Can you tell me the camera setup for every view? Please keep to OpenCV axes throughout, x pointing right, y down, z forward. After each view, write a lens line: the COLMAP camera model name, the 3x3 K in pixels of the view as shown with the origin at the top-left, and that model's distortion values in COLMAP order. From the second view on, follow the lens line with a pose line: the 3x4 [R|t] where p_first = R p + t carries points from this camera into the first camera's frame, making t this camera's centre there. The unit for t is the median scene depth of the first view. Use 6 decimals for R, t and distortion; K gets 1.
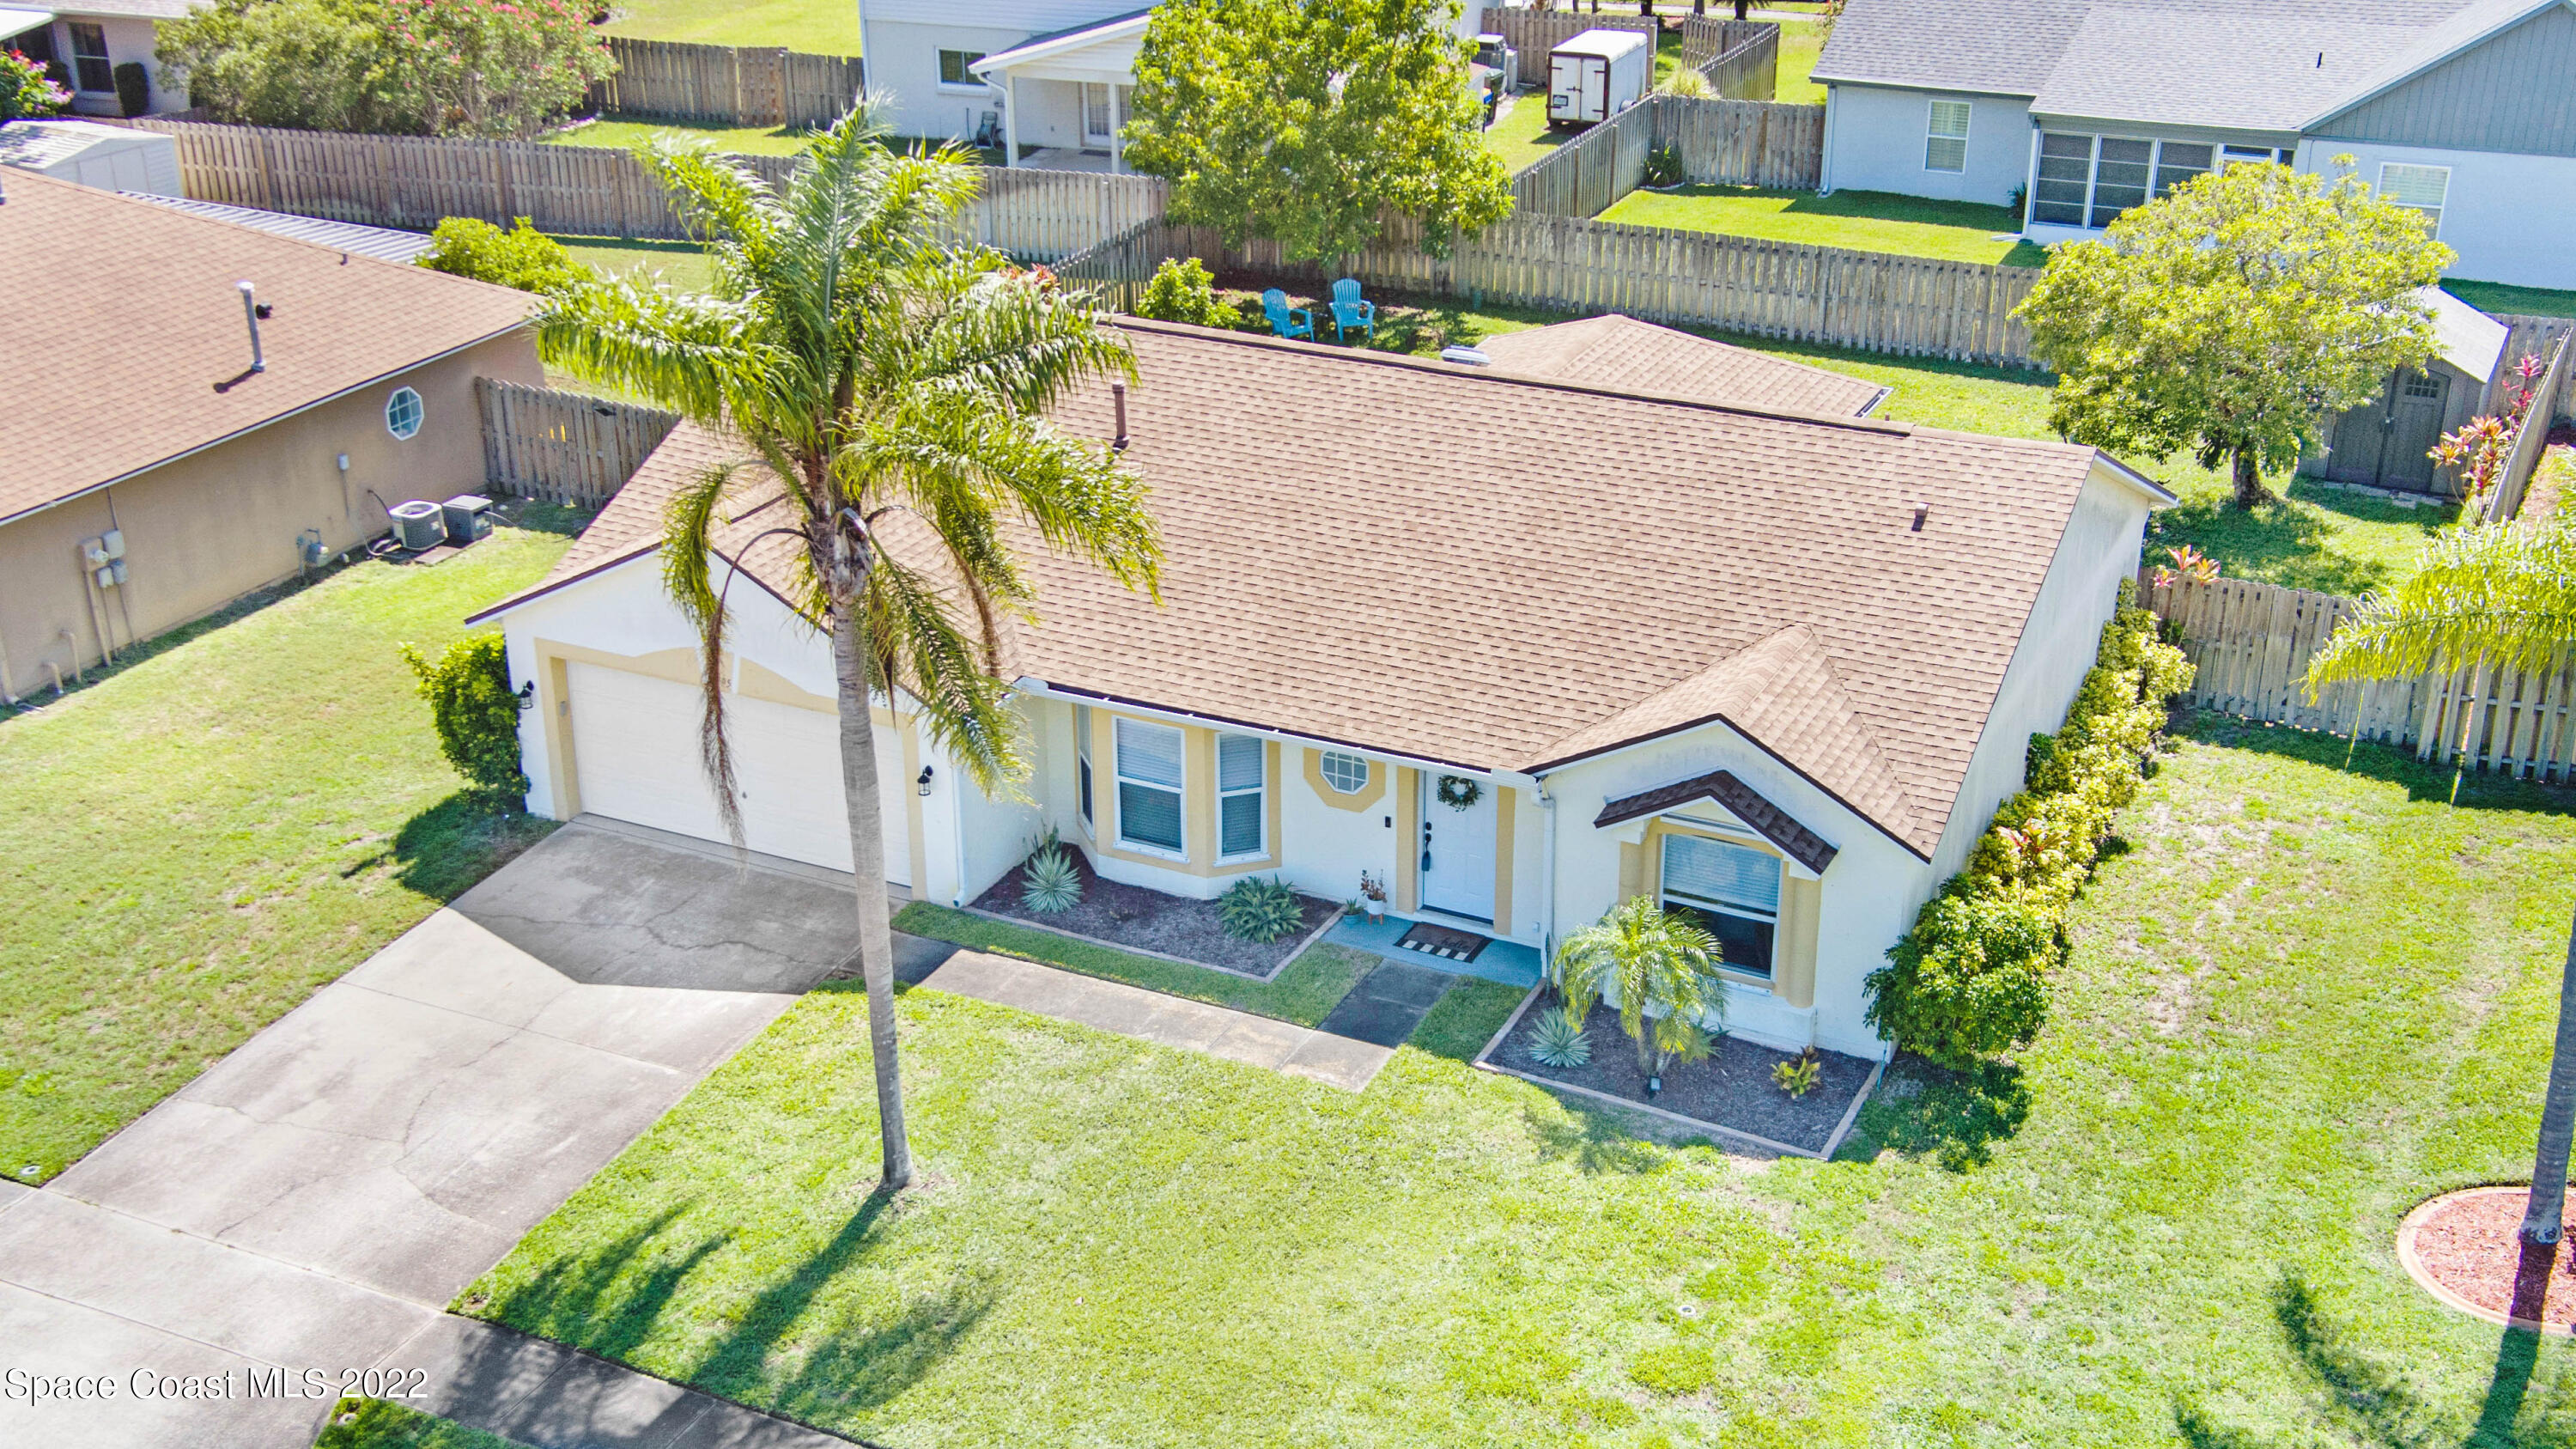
lens RADIAL K [[3113.8, 0, 1288.0], [0, 3113.8, 724.5], [0, 0, 1]] dist [0.024764, 0.026041]
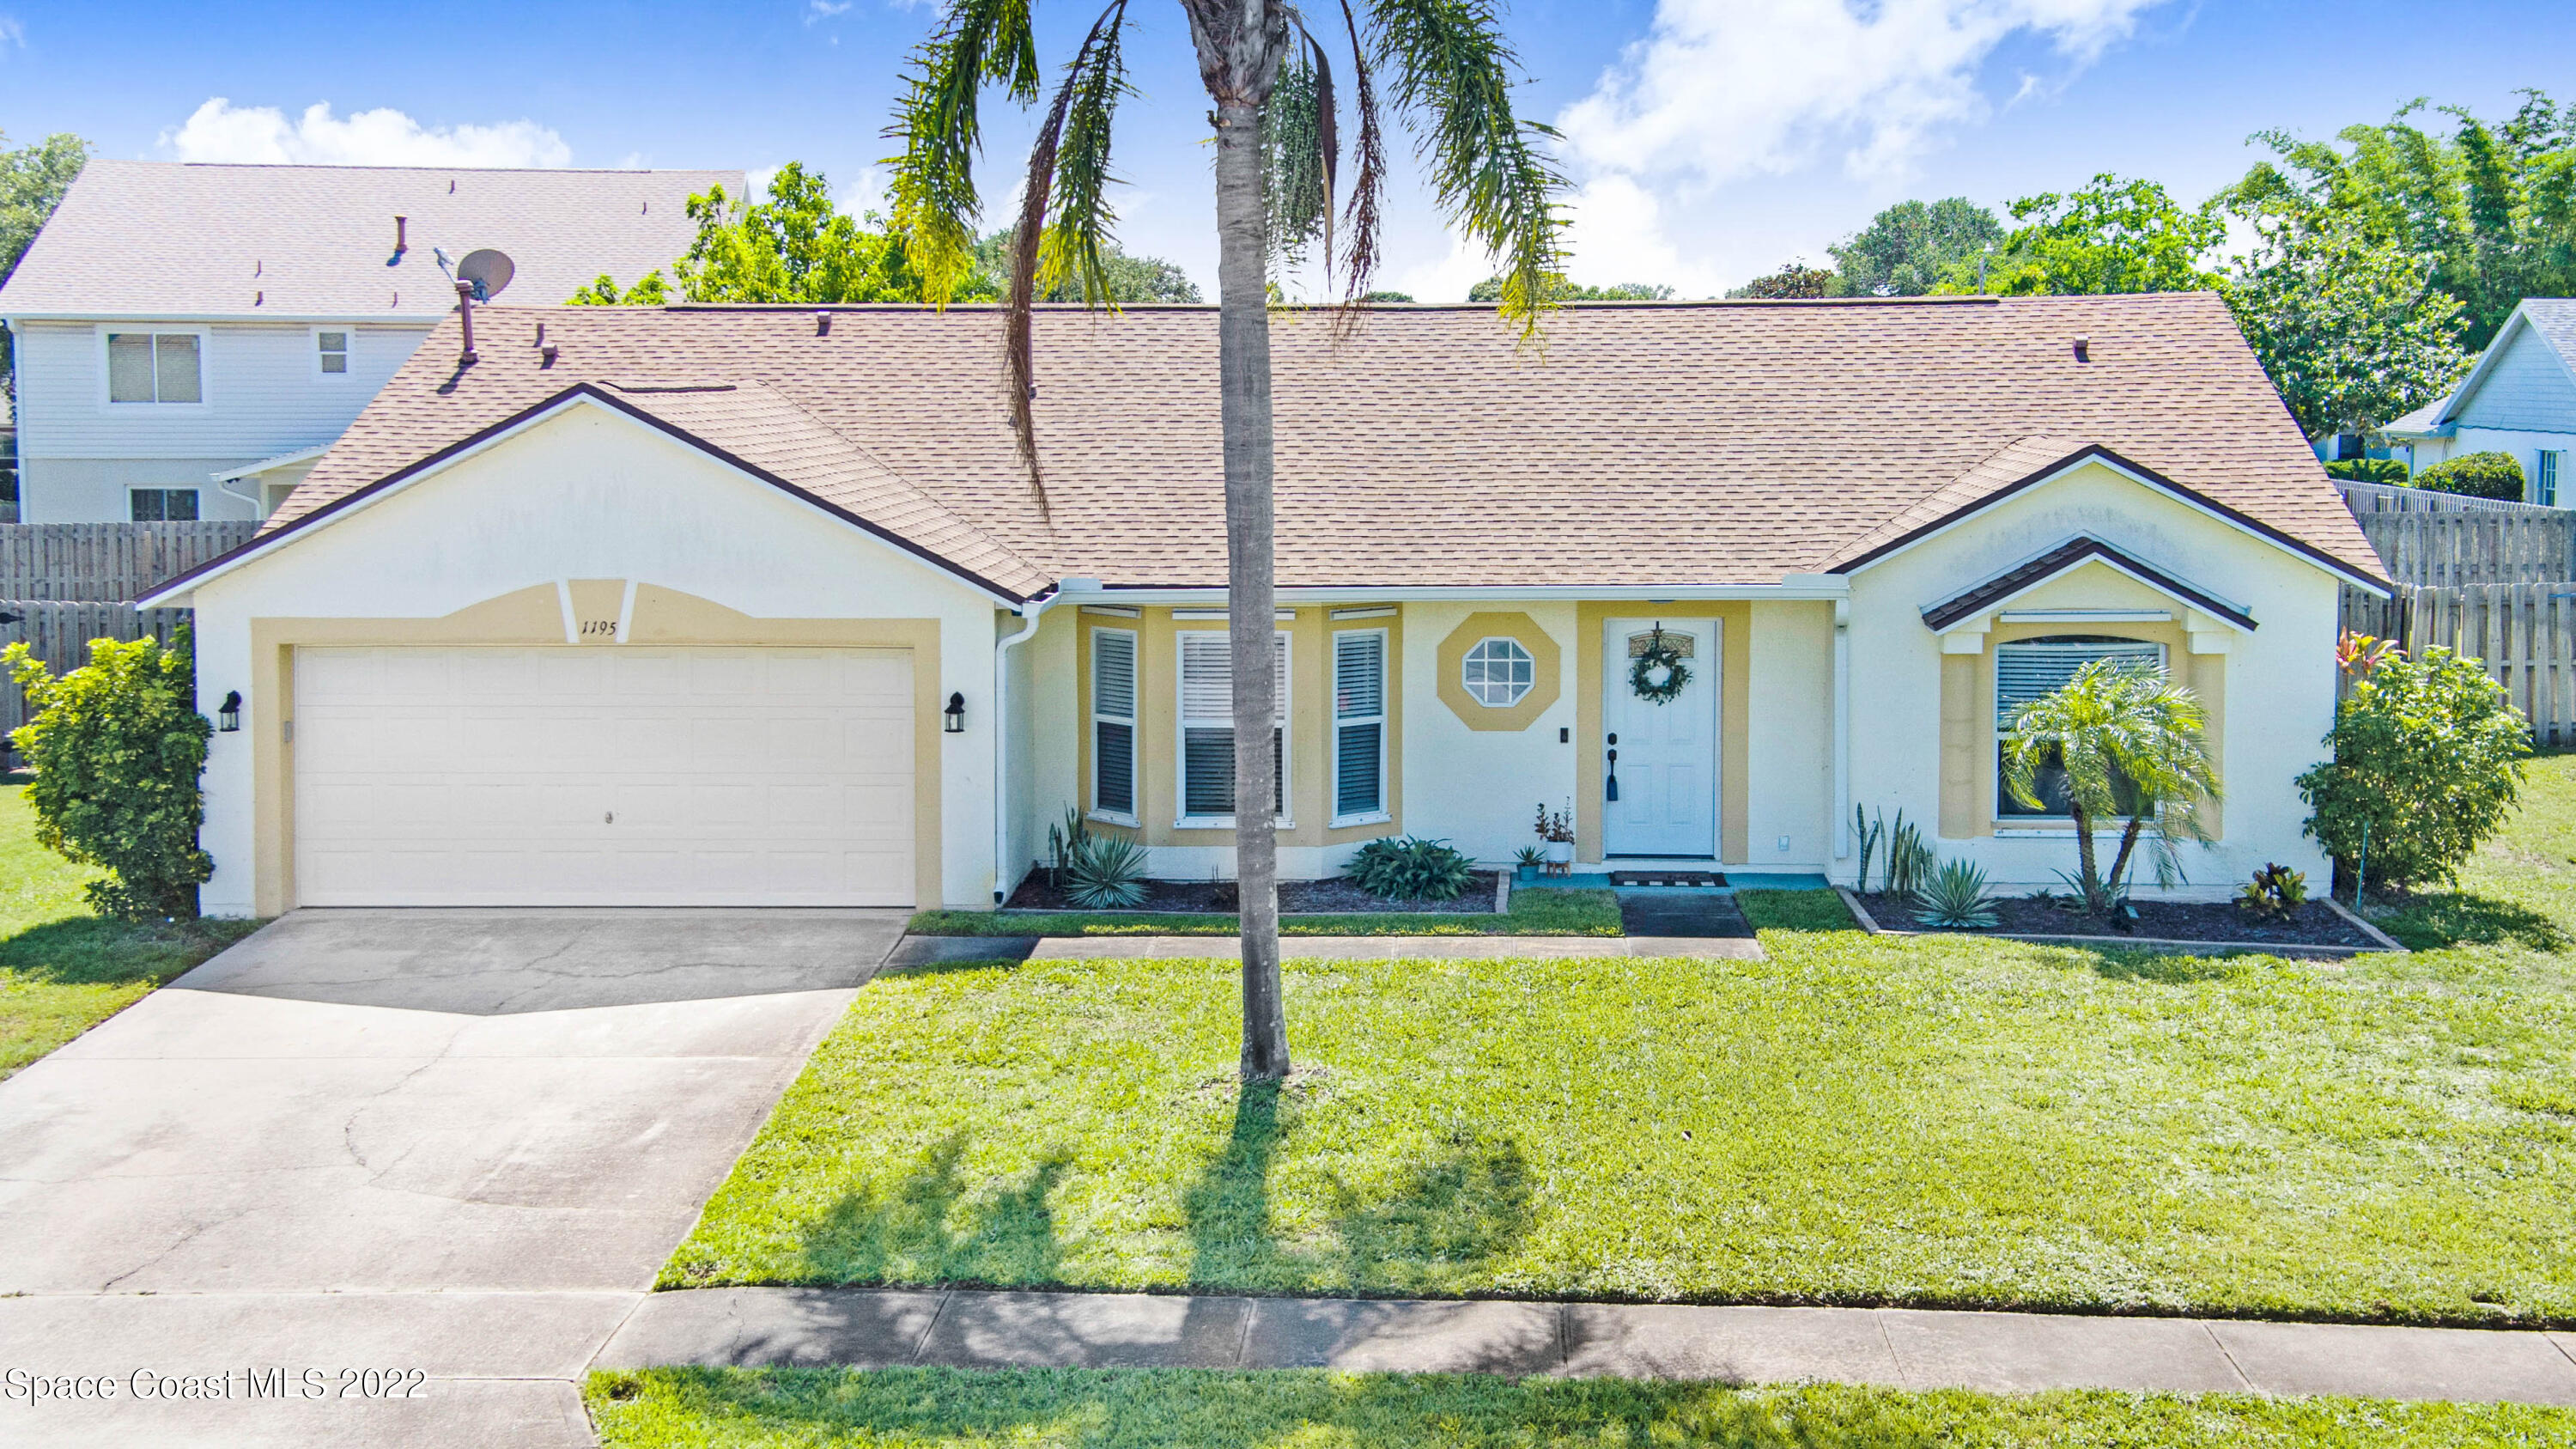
lens RADIAL K [[3113.8, 0, 1288.0], [0, 3113.8, 724.5], [0, 0, 1]] dist [0.024764, 0.026041]
pose [[0.906540, -0.022214, 0.421535, -0.342333], [0.153097, 0.947923, -0.279292, 0.226407], [-0.393378, 0.317725, 0.862731, 0.371320]]
